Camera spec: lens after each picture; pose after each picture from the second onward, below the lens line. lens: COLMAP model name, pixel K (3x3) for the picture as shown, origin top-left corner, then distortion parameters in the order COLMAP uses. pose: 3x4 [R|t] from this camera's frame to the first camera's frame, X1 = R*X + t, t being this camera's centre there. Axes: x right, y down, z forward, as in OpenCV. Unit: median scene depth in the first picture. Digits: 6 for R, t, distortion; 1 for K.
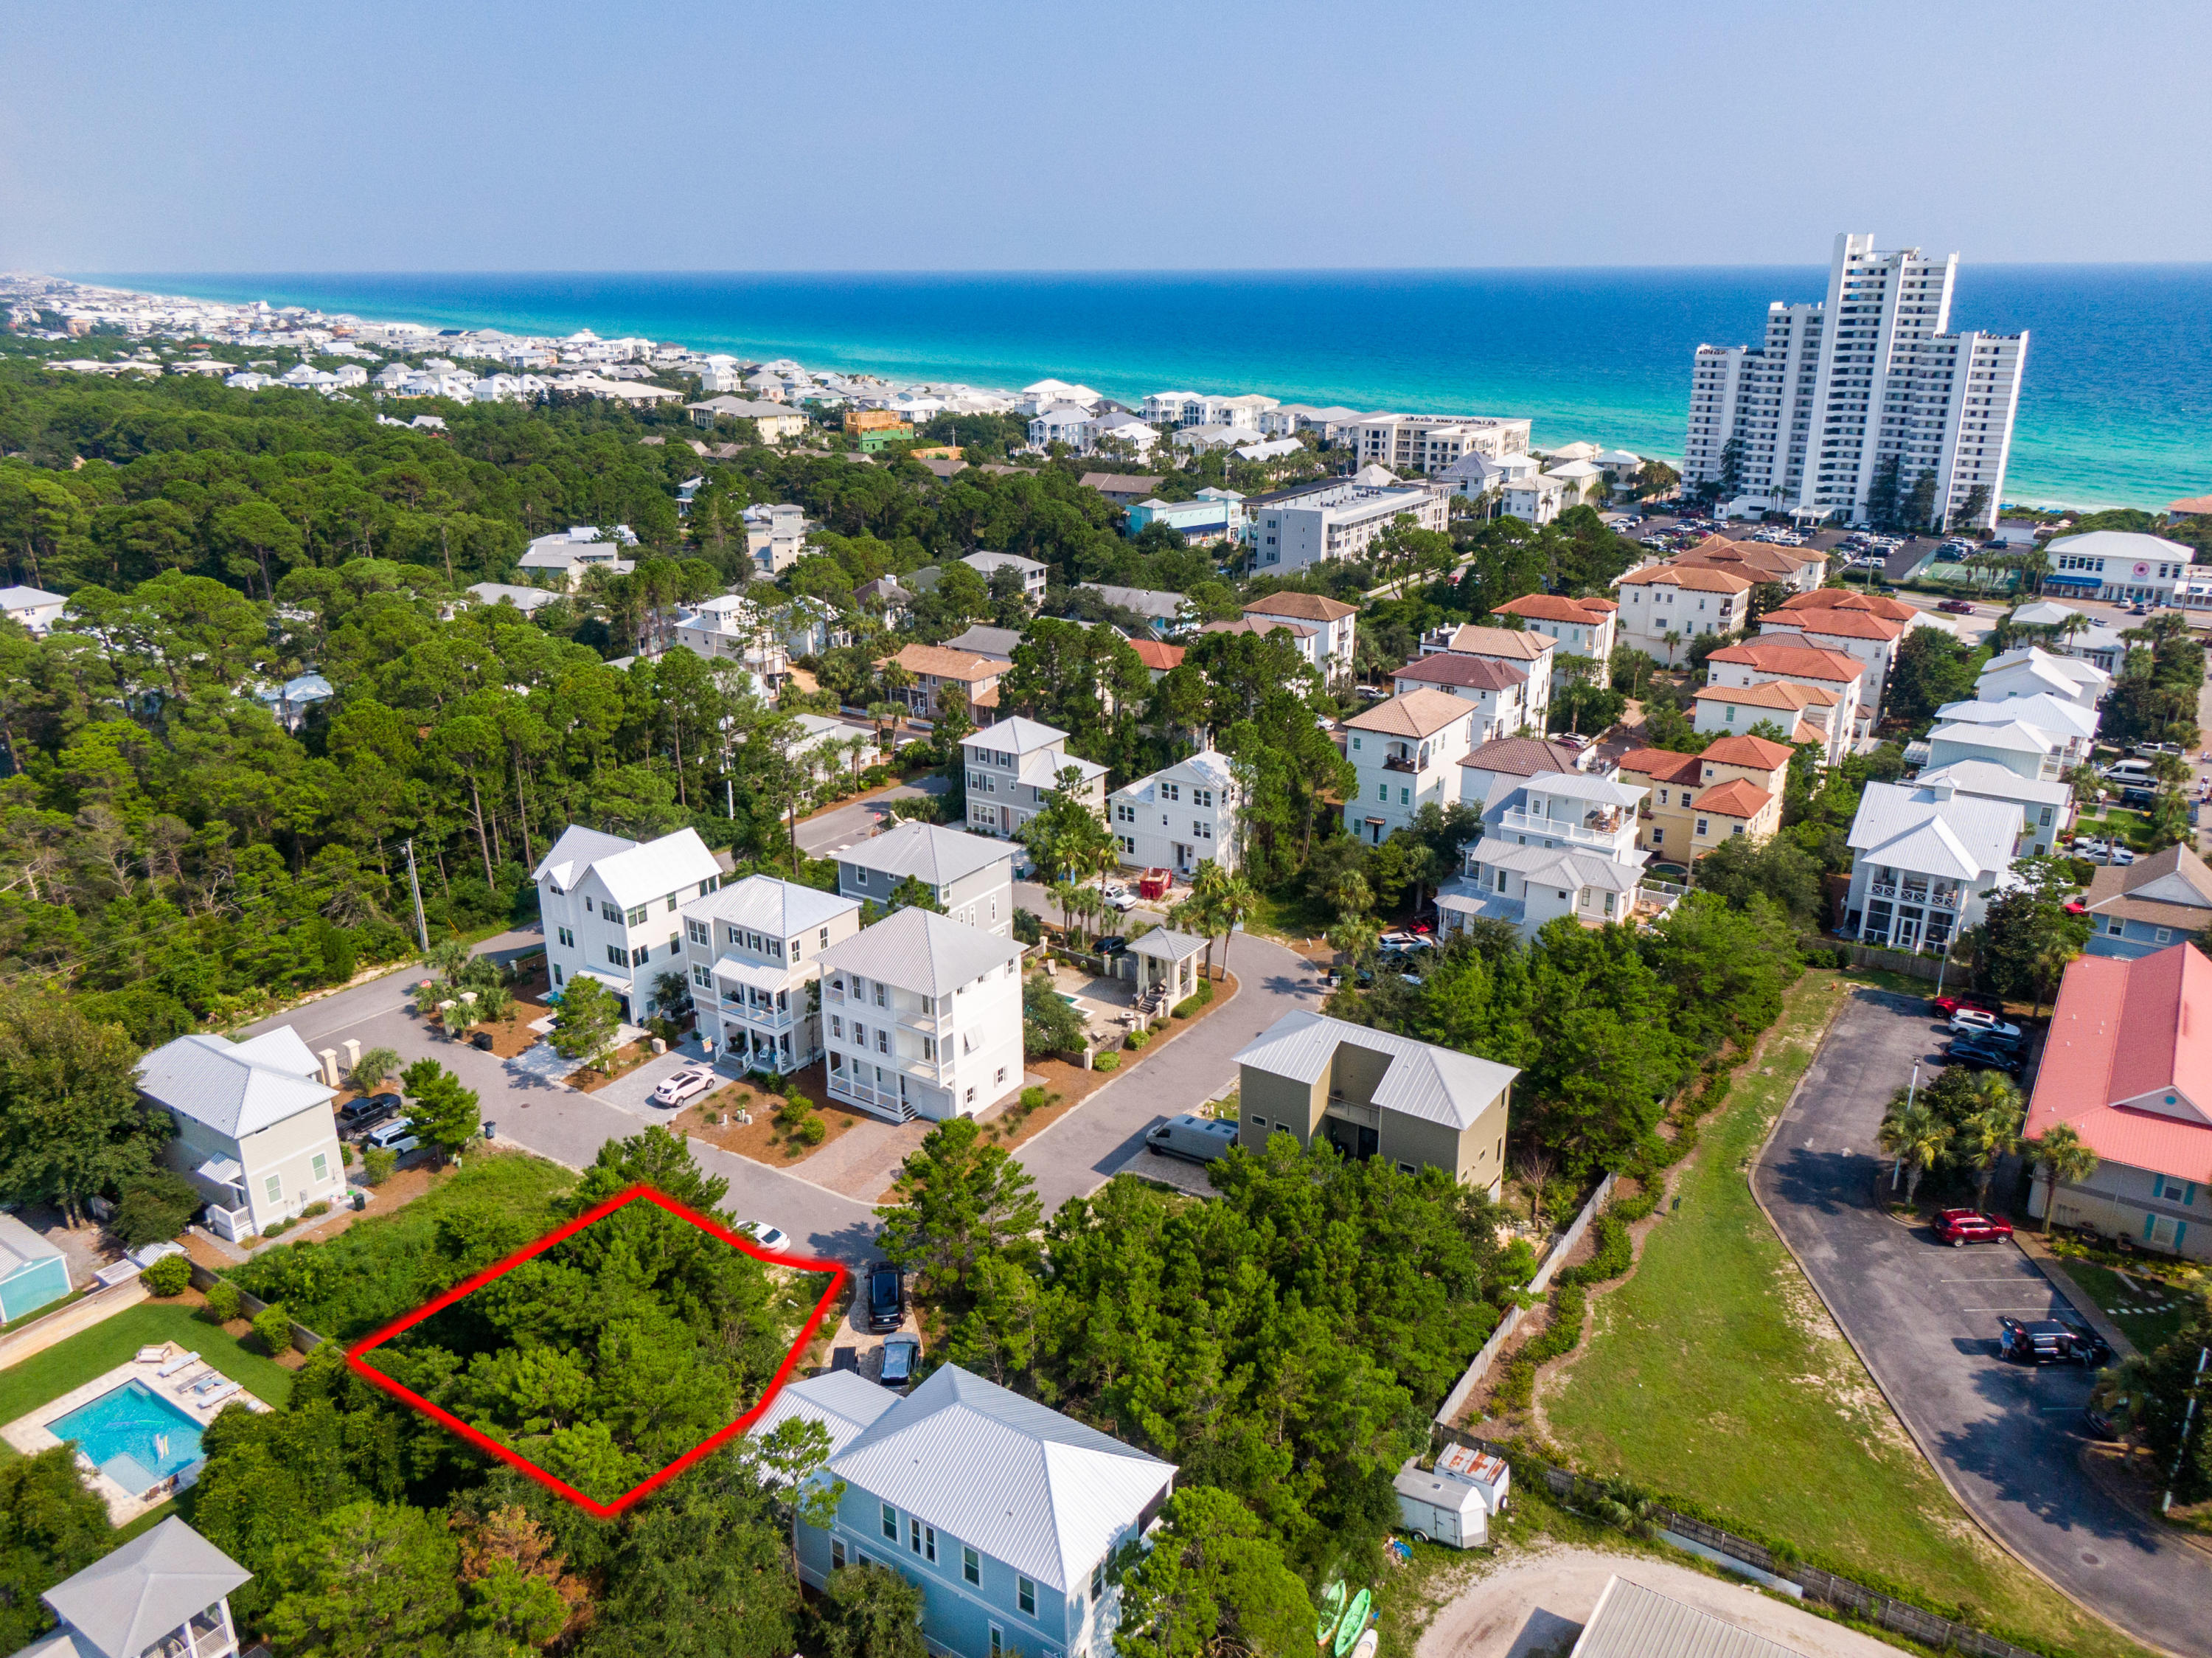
lens RADIAL K [[1600.9, 0, 1110.9], [0, 1600.9, 826.2], [0, 0, 1]] dist [0.064418, -0.107974]
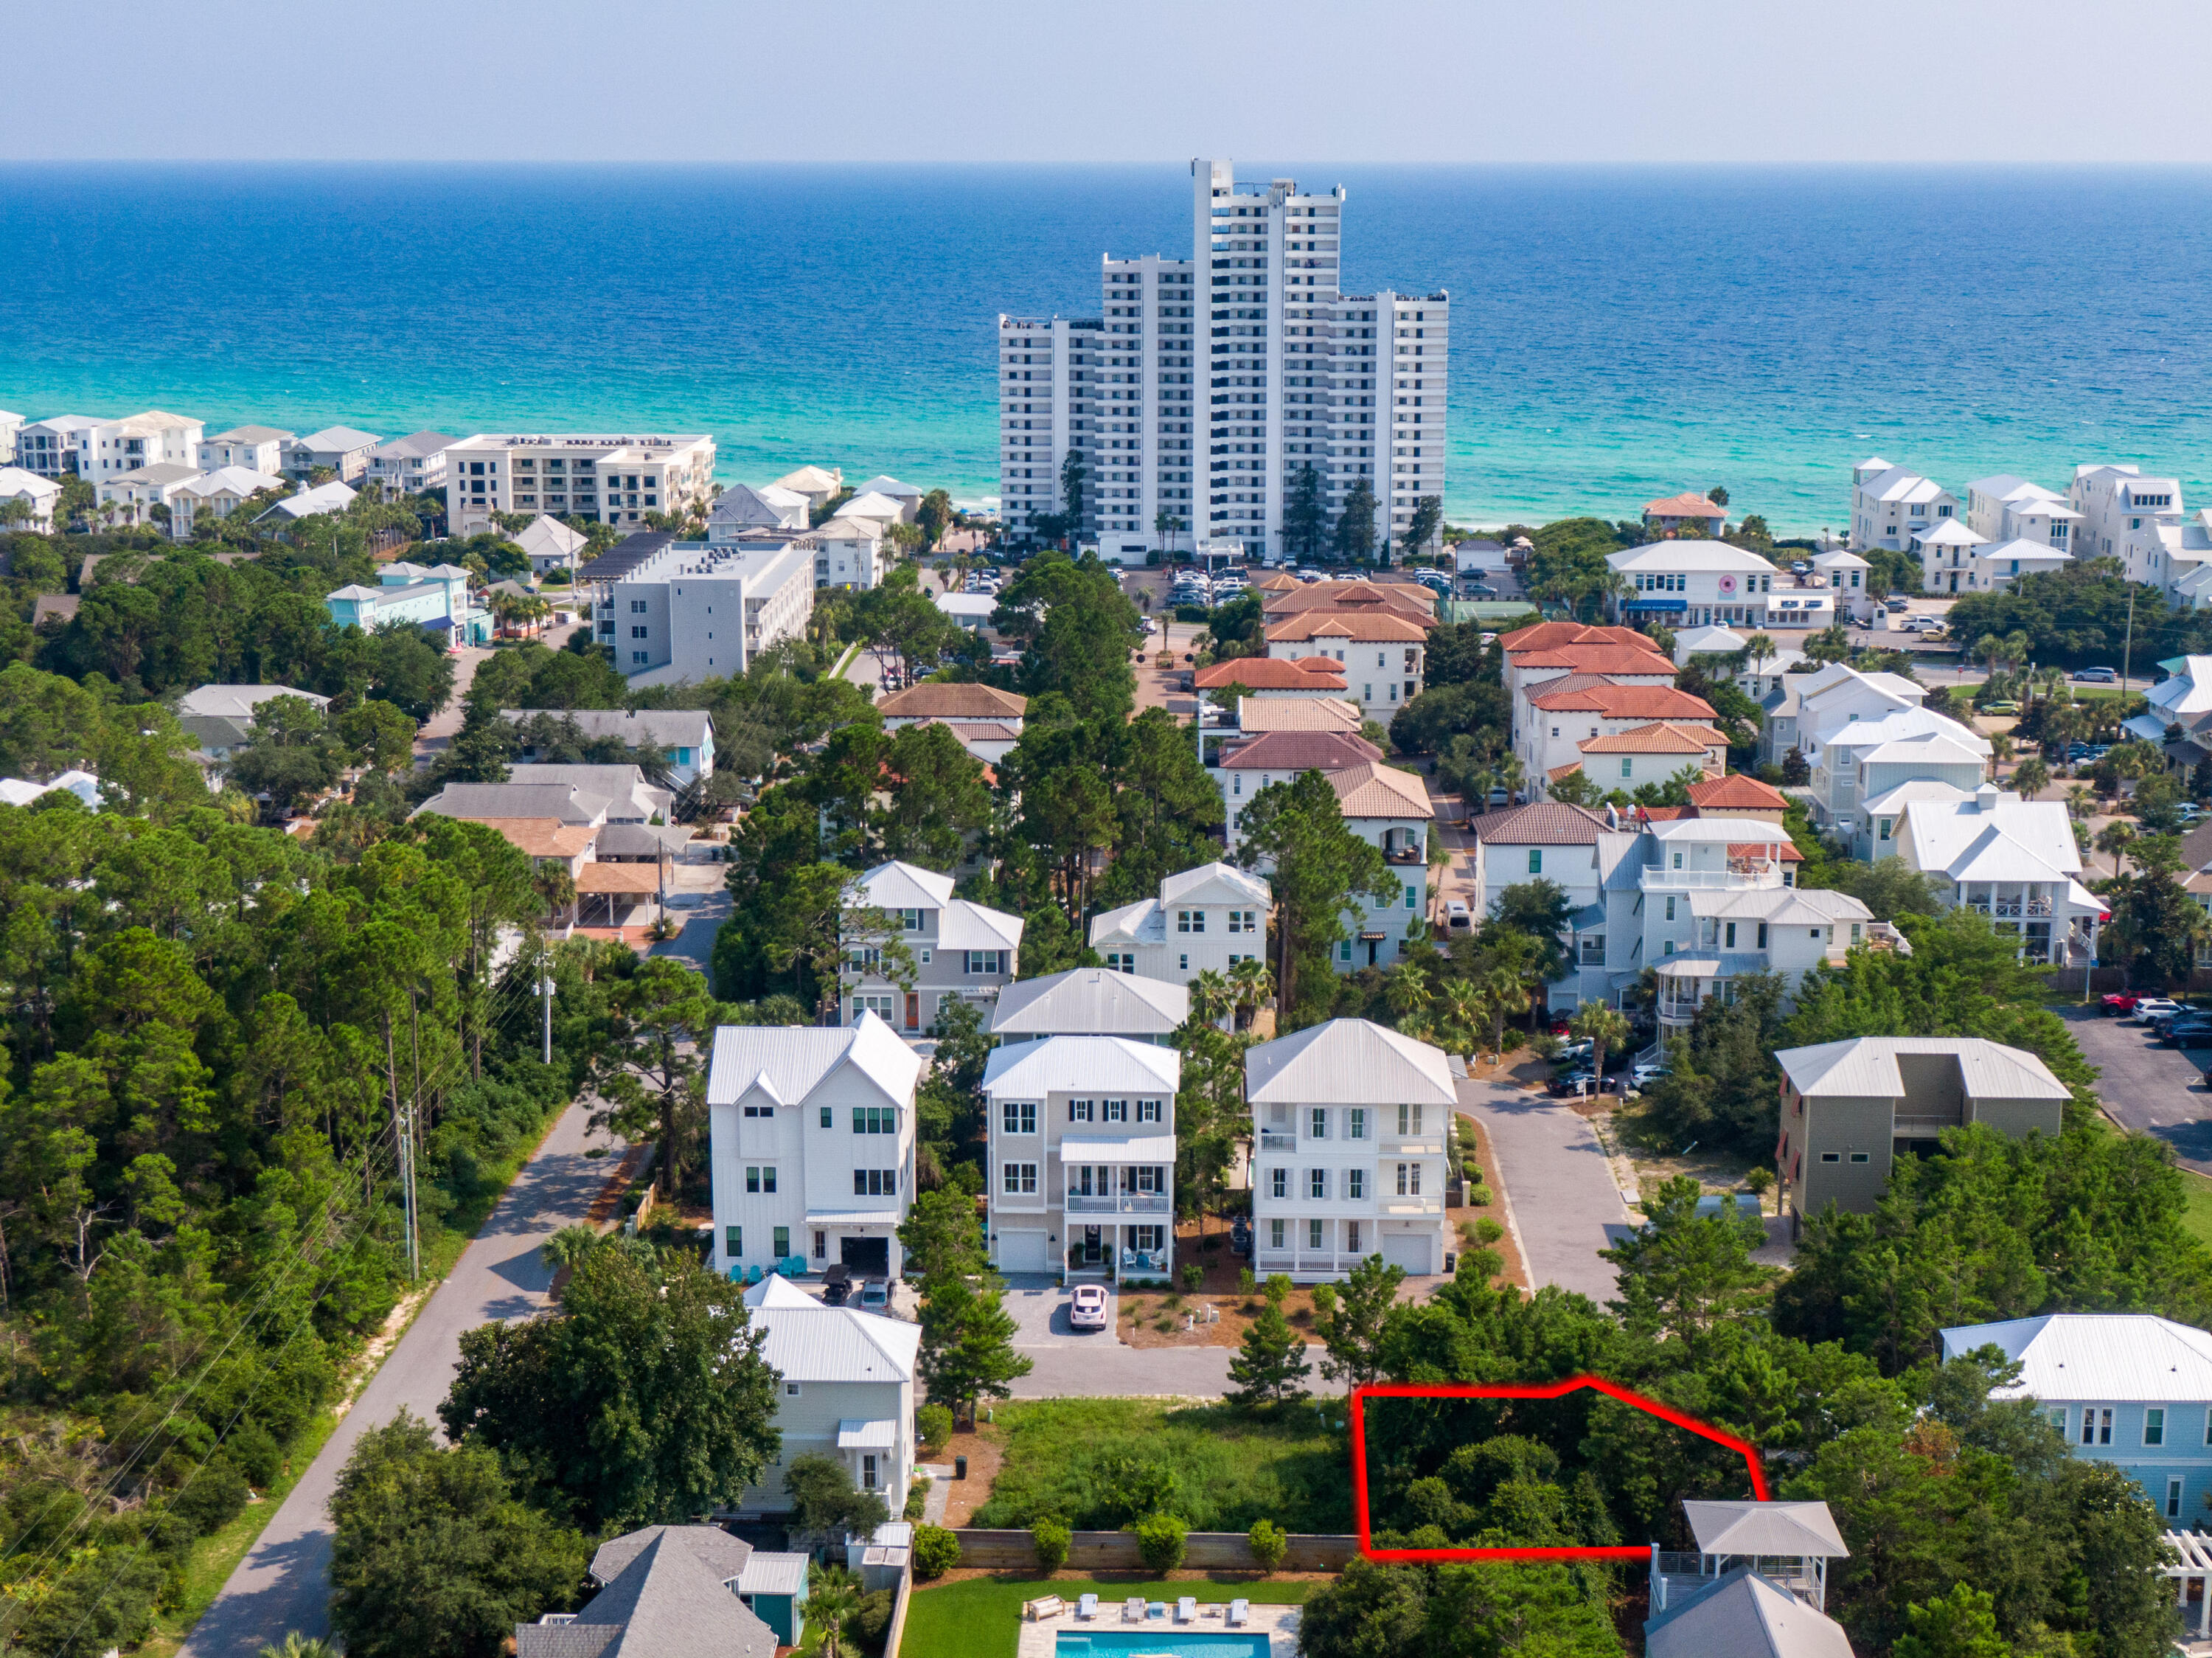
lens RADIAL K [[3152.2, 0, 1106.0], [0, 3152.2, 829.0], [0, 0, 1]] dist [0.019337, 0.046281]
pose [[0.844178, -0.106910, 0.525294, -0.514390], [0.171490, 0.982275, -0.075678, 0.027086], [-0.507892, 0.153969, 0.847549, -0.155598]]
